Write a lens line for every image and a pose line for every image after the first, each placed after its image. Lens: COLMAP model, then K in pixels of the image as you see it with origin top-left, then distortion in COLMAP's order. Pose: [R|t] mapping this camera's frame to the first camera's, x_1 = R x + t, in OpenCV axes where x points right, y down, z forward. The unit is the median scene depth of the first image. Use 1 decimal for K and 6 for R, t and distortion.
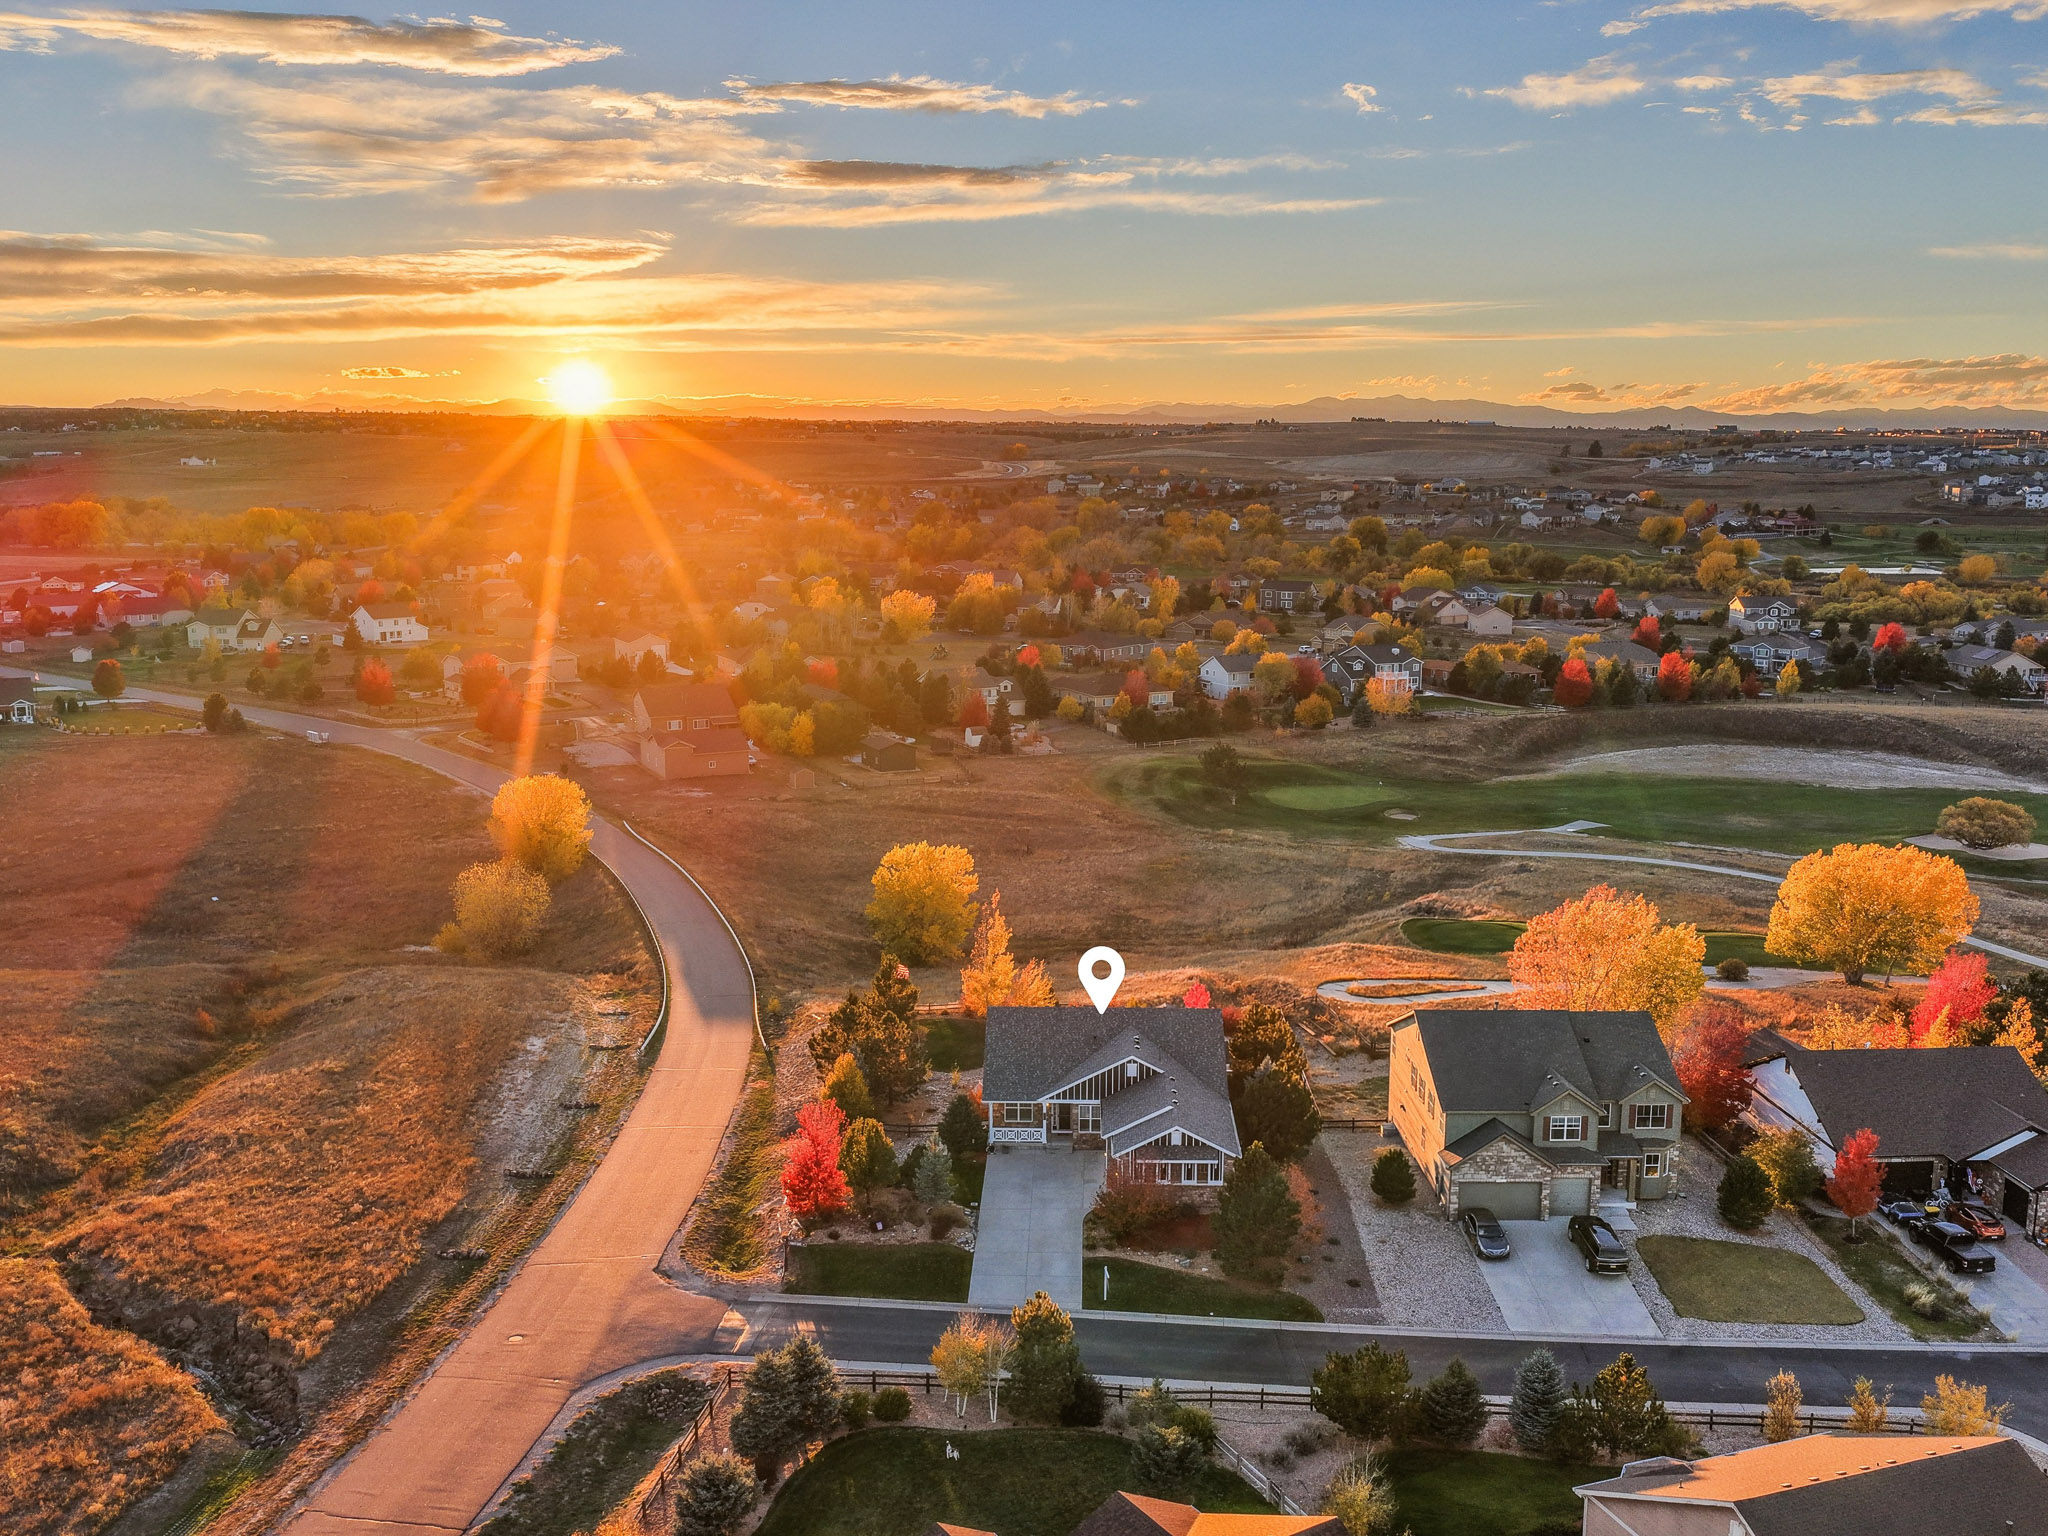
lens RADIAL K [[1896.8, 0, 1021.0], [0, 1896.8, 770.1], [0, 0, 1]] dist [0.007911, 0.000000]
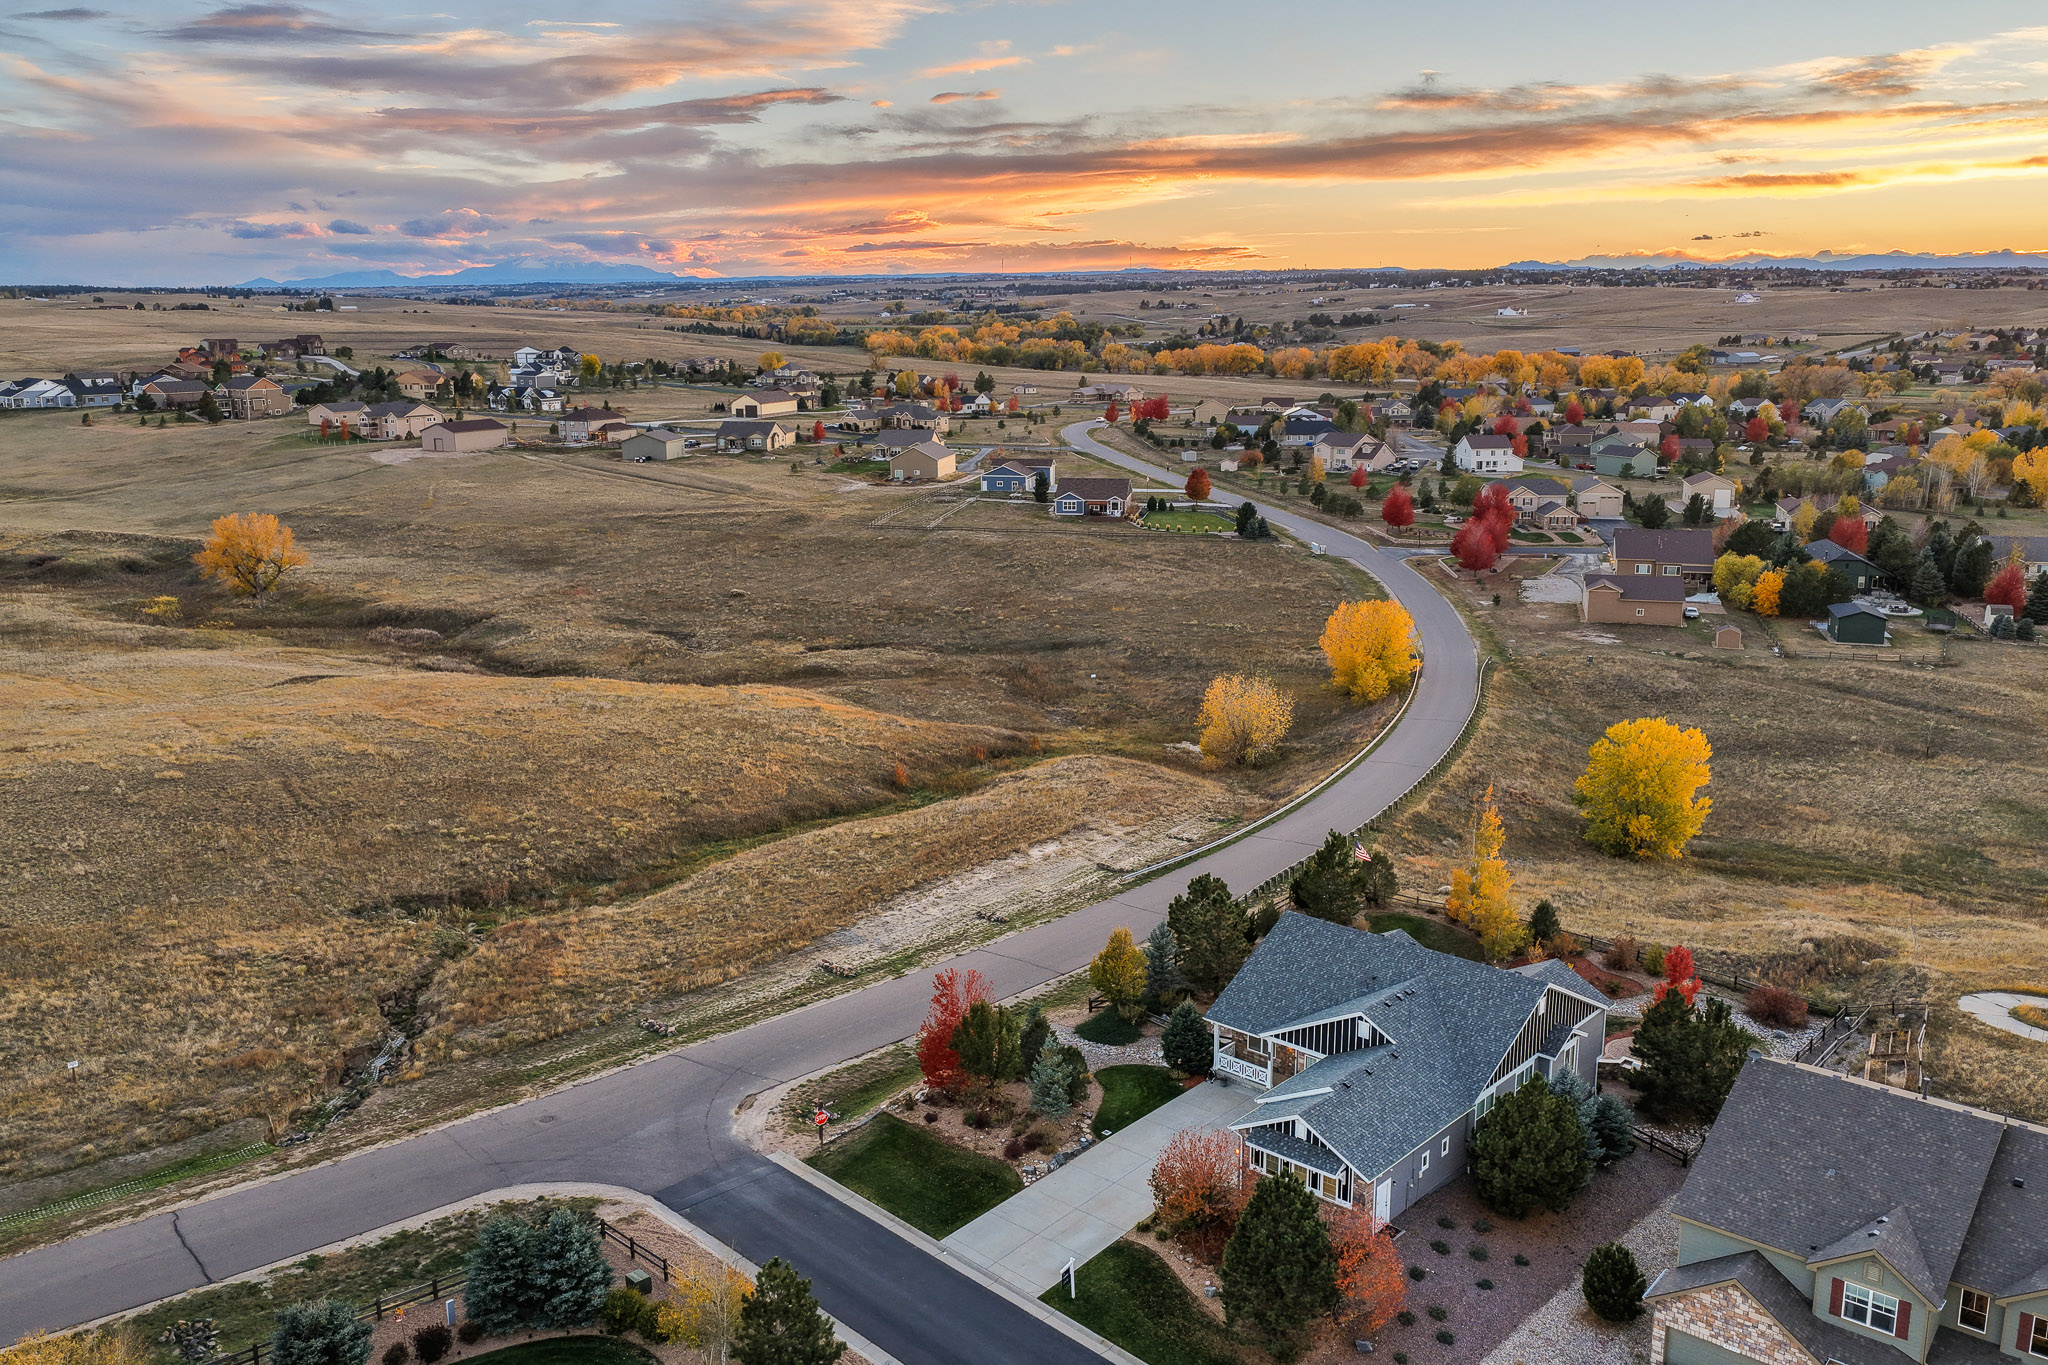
lens RADIAL K [[1693.8, 0, 1026.3], [0, 1693.8, 684.6], [0, 0, 1]] dist [0.008098, -0.016501]
pose [[0.759613, 0.139157, -0.635313, 0.371768], [-0.105007, 0.990267, 0.091353, -0.030592], [0.641842, -0.002681, 0.766832, 0.375467]]
